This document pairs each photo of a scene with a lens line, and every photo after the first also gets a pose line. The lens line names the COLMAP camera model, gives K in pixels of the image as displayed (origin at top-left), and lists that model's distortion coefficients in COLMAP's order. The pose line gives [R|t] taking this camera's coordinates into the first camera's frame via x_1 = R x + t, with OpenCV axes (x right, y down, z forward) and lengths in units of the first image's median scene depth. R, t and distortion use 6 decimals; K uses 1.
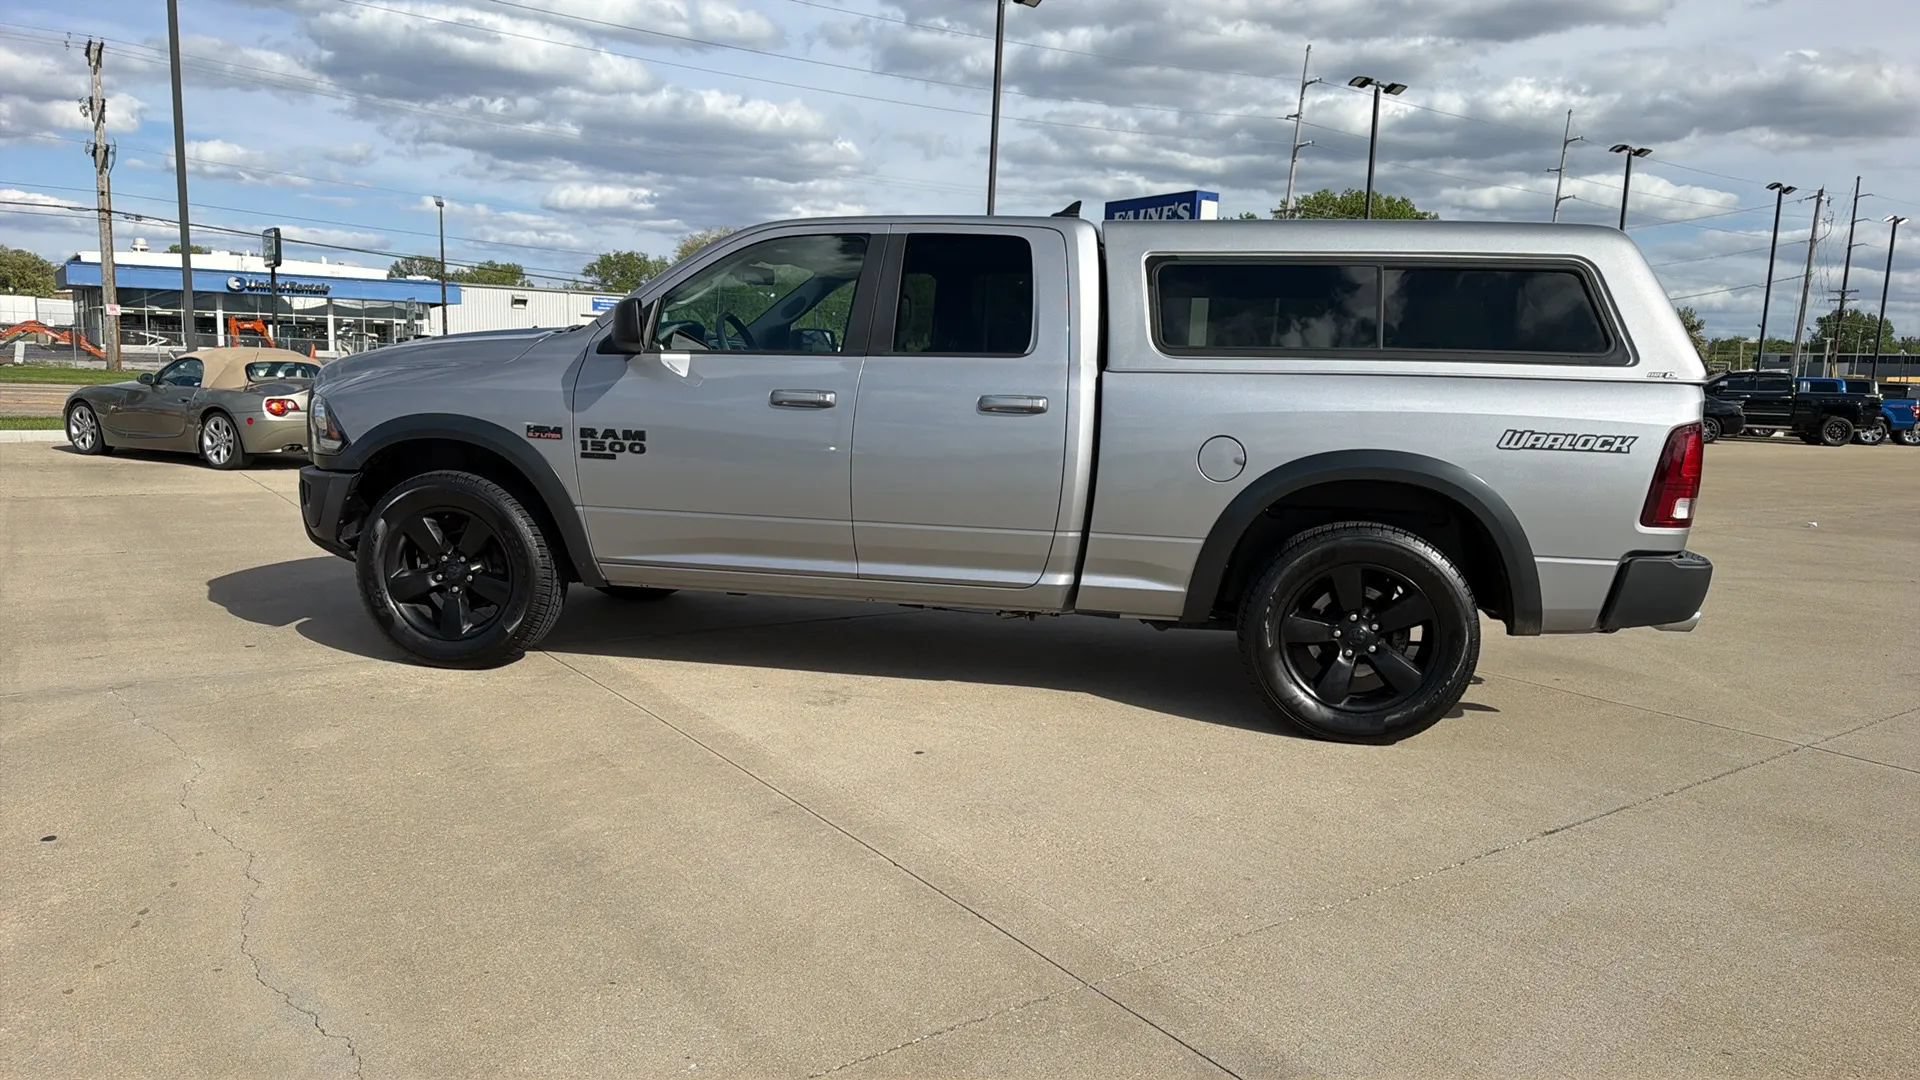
lens RADIAL K [[1299.7, 0, 957.3], [0, 1299.7, 583.3], [0, 0, 1]] dist [0.040739, -0.046079]
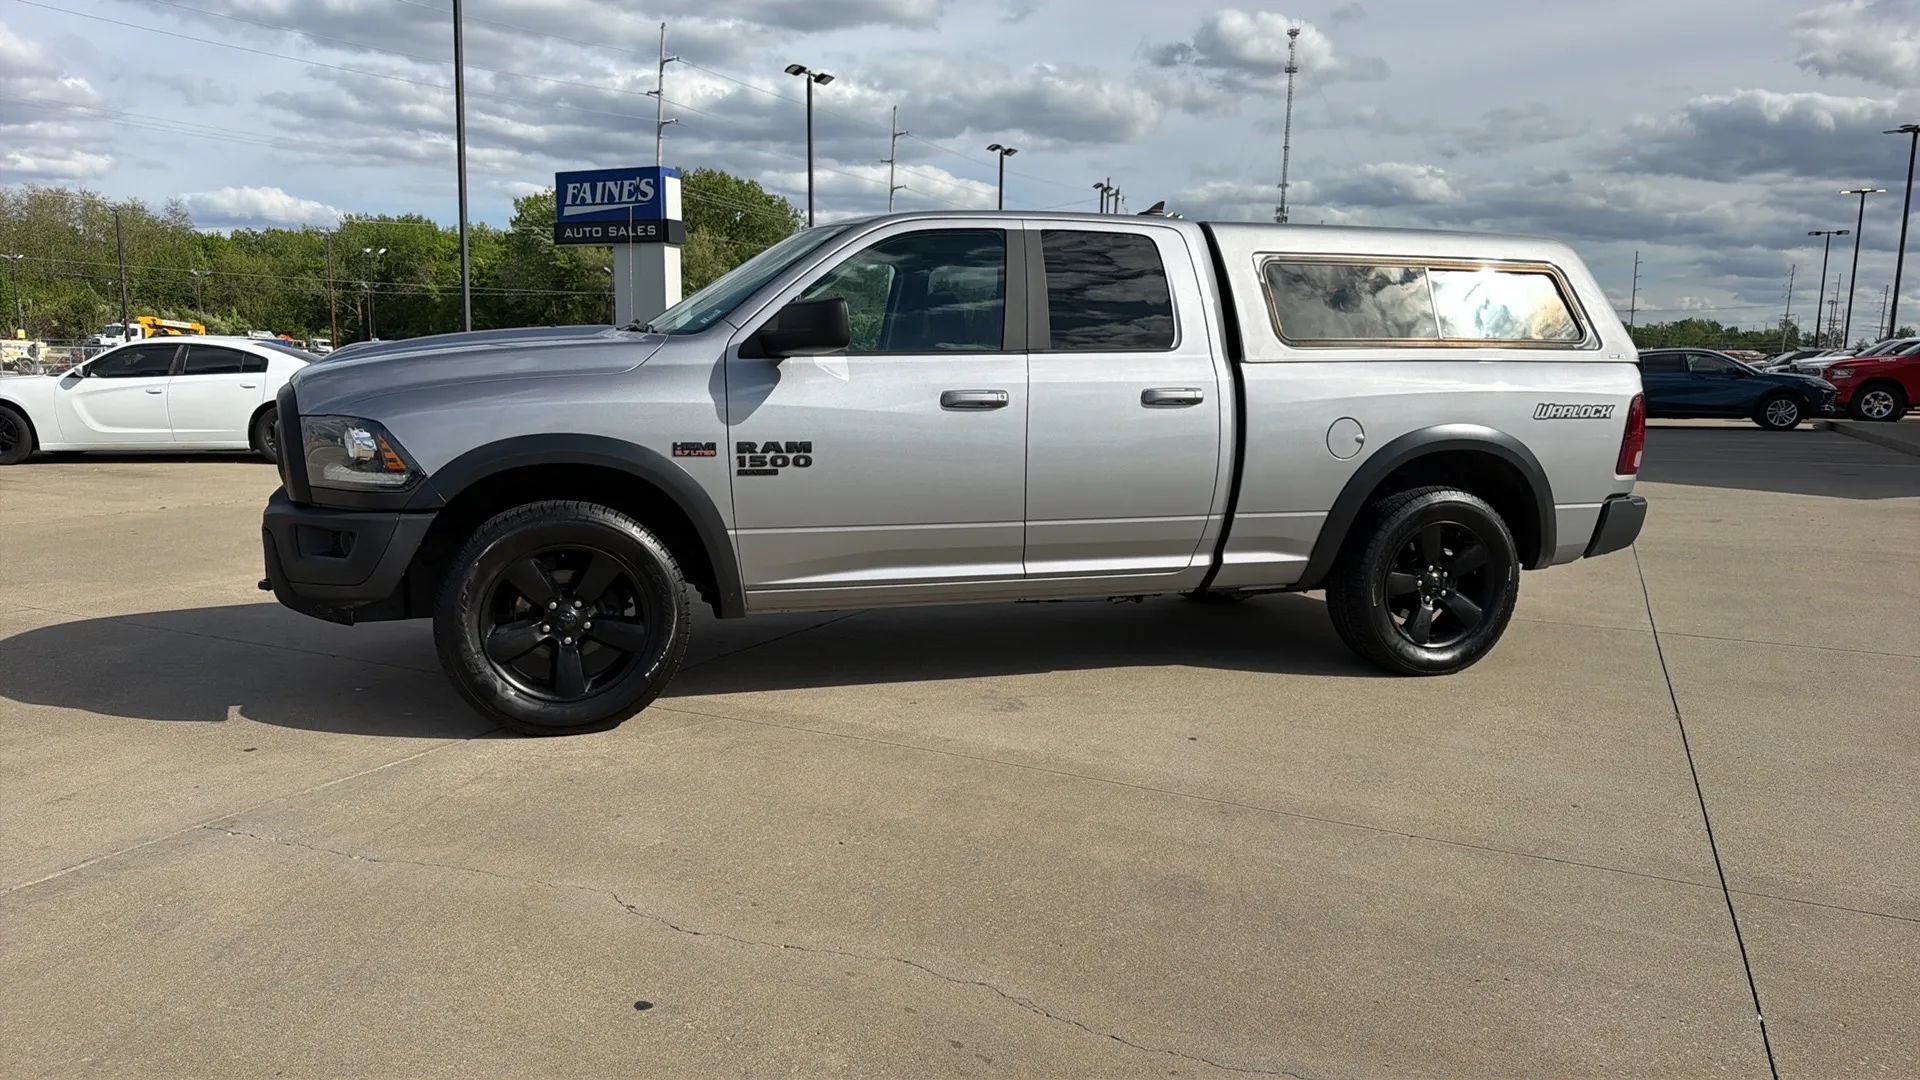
lens RADIAL K [[1299.7, 0, 954.4], [0, 1299.7, 579.3], [0, 0, 1]] dist [0.040739, -0.046079]
pose [[0.883511, -0.101069, 0.457376, -0.094710], [0.093919, 0.994839, 0.038411, -0.007649], [-0.458897, 0.009020, 0.888443, 0.023737]]
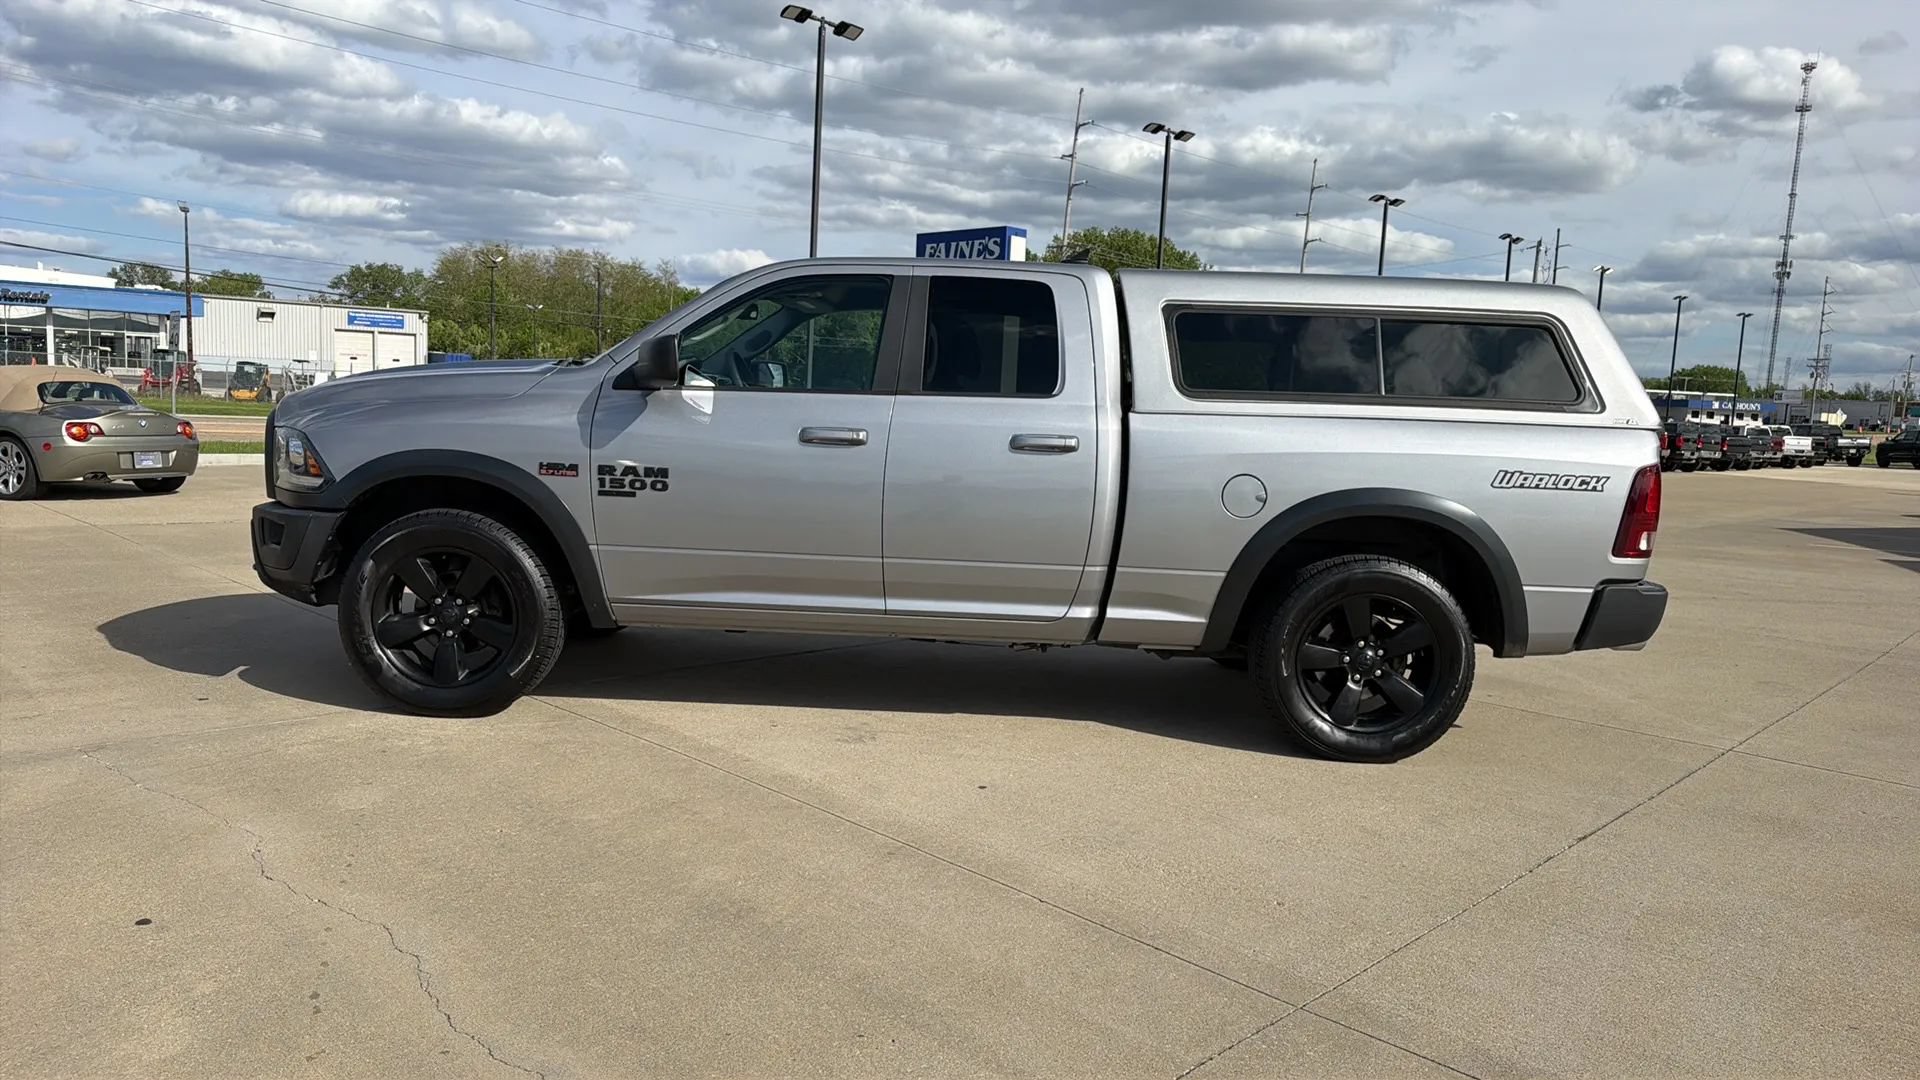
lens RADIAL K [[1299.7, 0, 953.8], [0, 1299.7, 573.8], [0, 0, 1]] dist [0.040739, -0.046079]
pose [[0.985707, -0.011998, 0.168042, -0.031691], [0.016105, 0.999603, -0.023100, -0.001884], [-0.167698, 0.025476, 0.985509, -0.000048]]
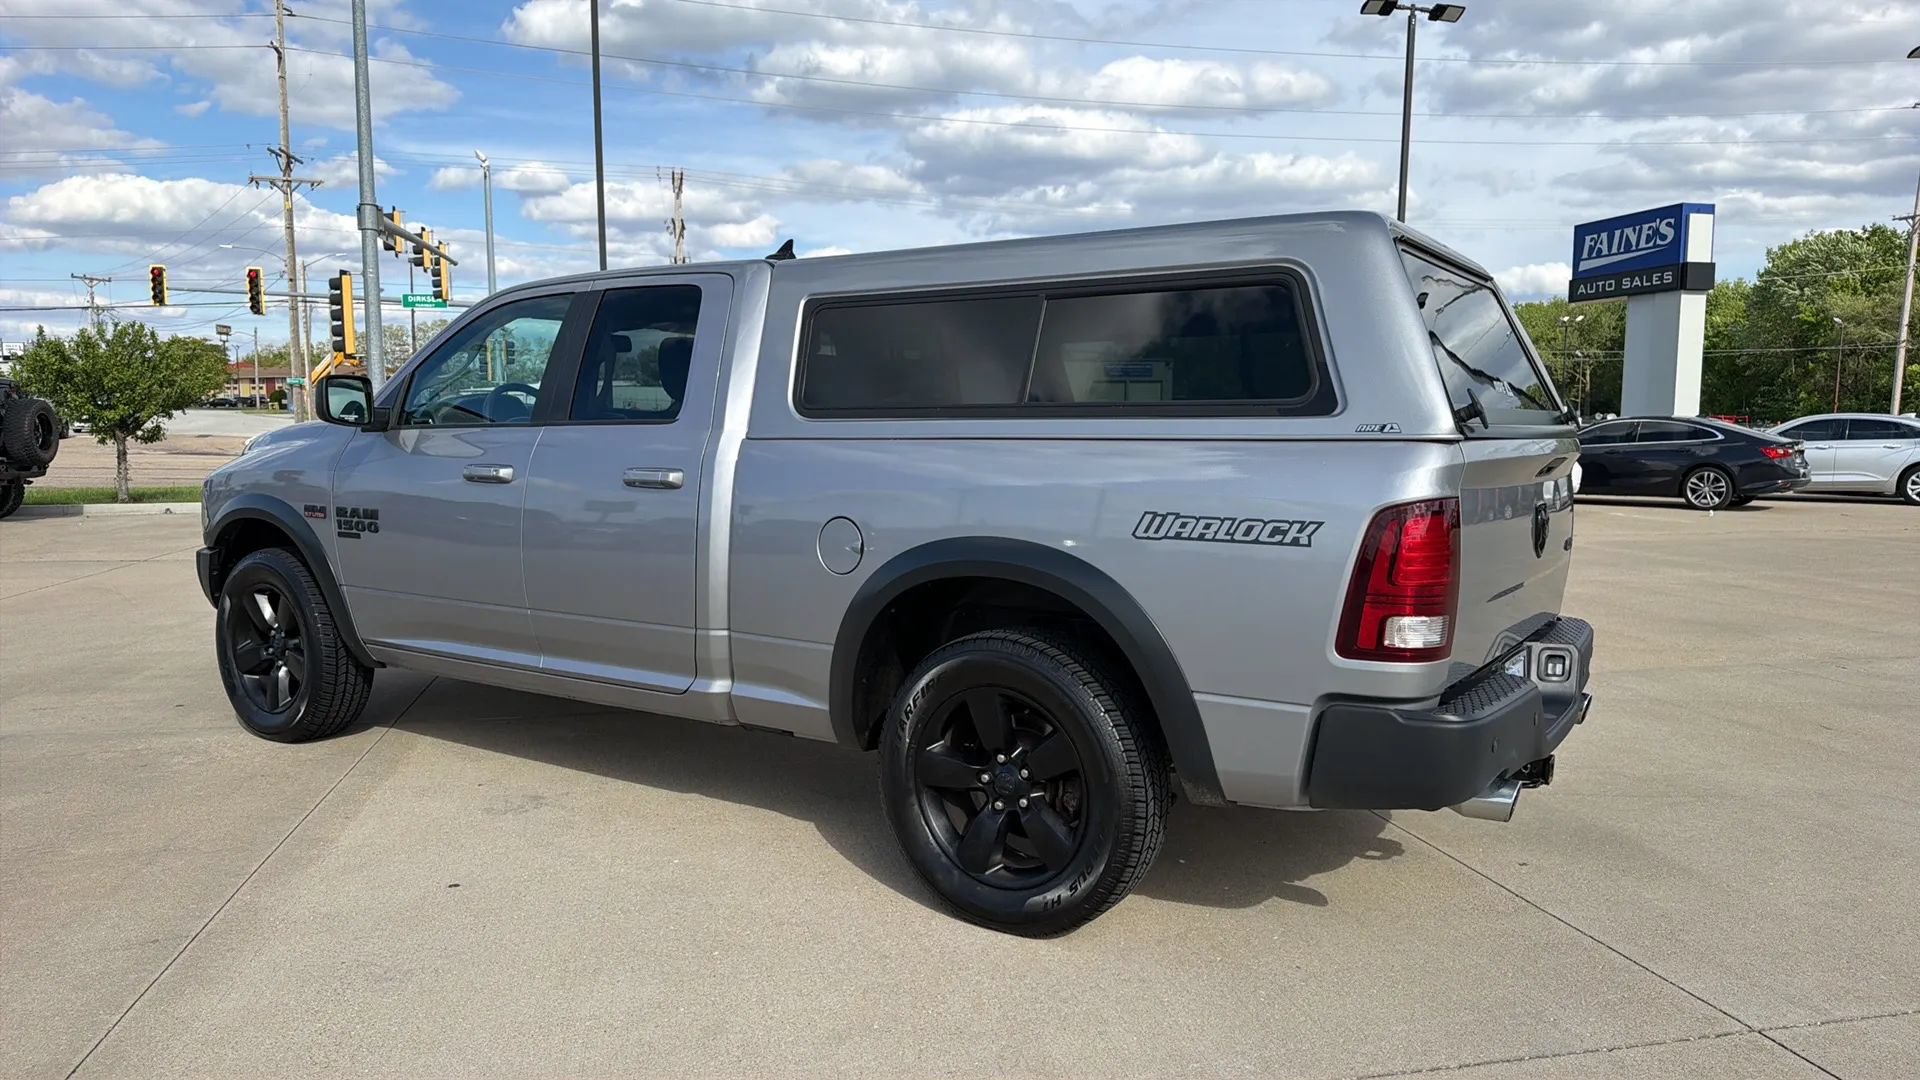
lens RADIAL K [[1299.7, 0, 951.3], [0, 1299.7, 545.8], [0, 0, 1]] dist [0.040739, -0.046079]
pose [[0.914215, 0.009466, -0.405118, 0.089693], [-0.038637, 0.997209, -0.063890, -0.007310], [0.403383, 0.074062, 0.912029, 0.046582]]
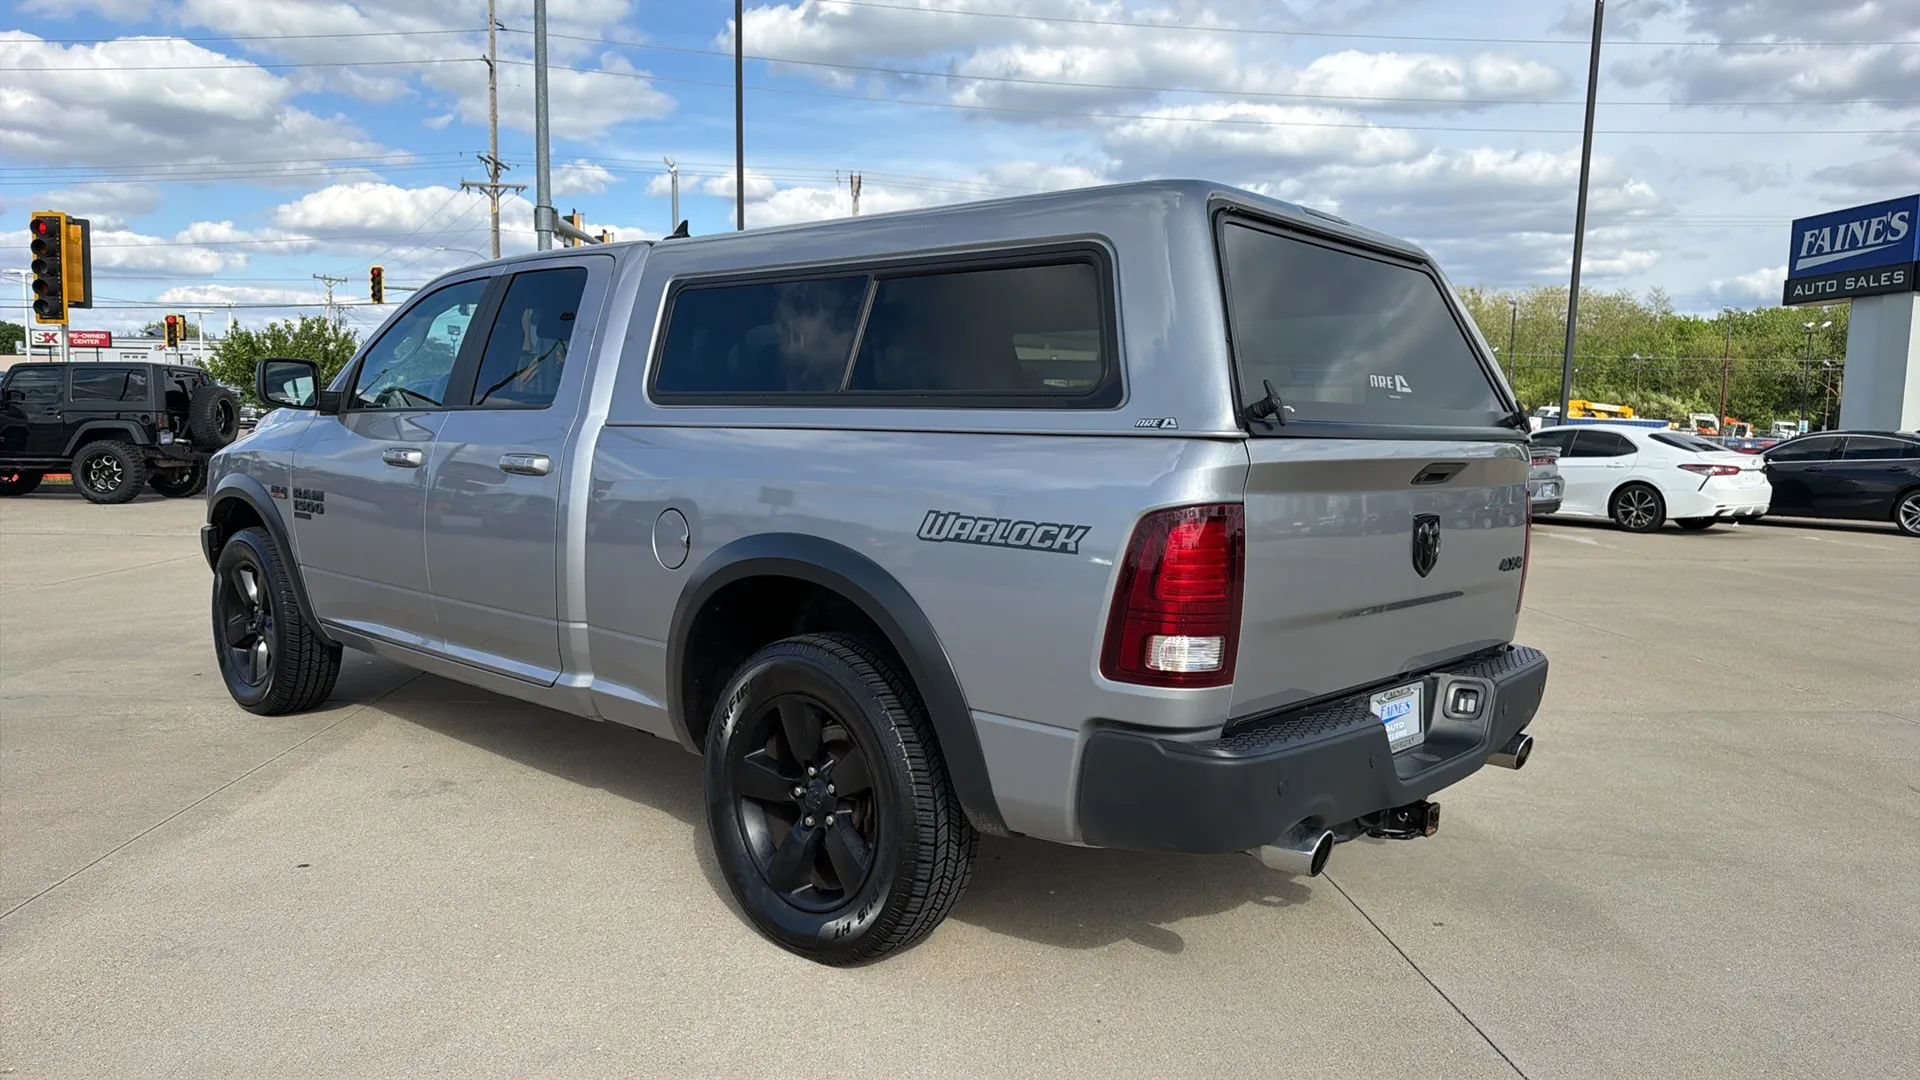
lens RADIAL K [[1299.7, 0, 941.3], [0, 1299.7, 551.6], [0, 0, 1]] dist [0.040739, -0.046079]
pose [[0.842553, 0.039240, -0.537182, 0.113615], [-0.079577, 0.995466, -0.052099, -0.009394], [0.532703, 0.086643, 0.841856, 0.068171]]
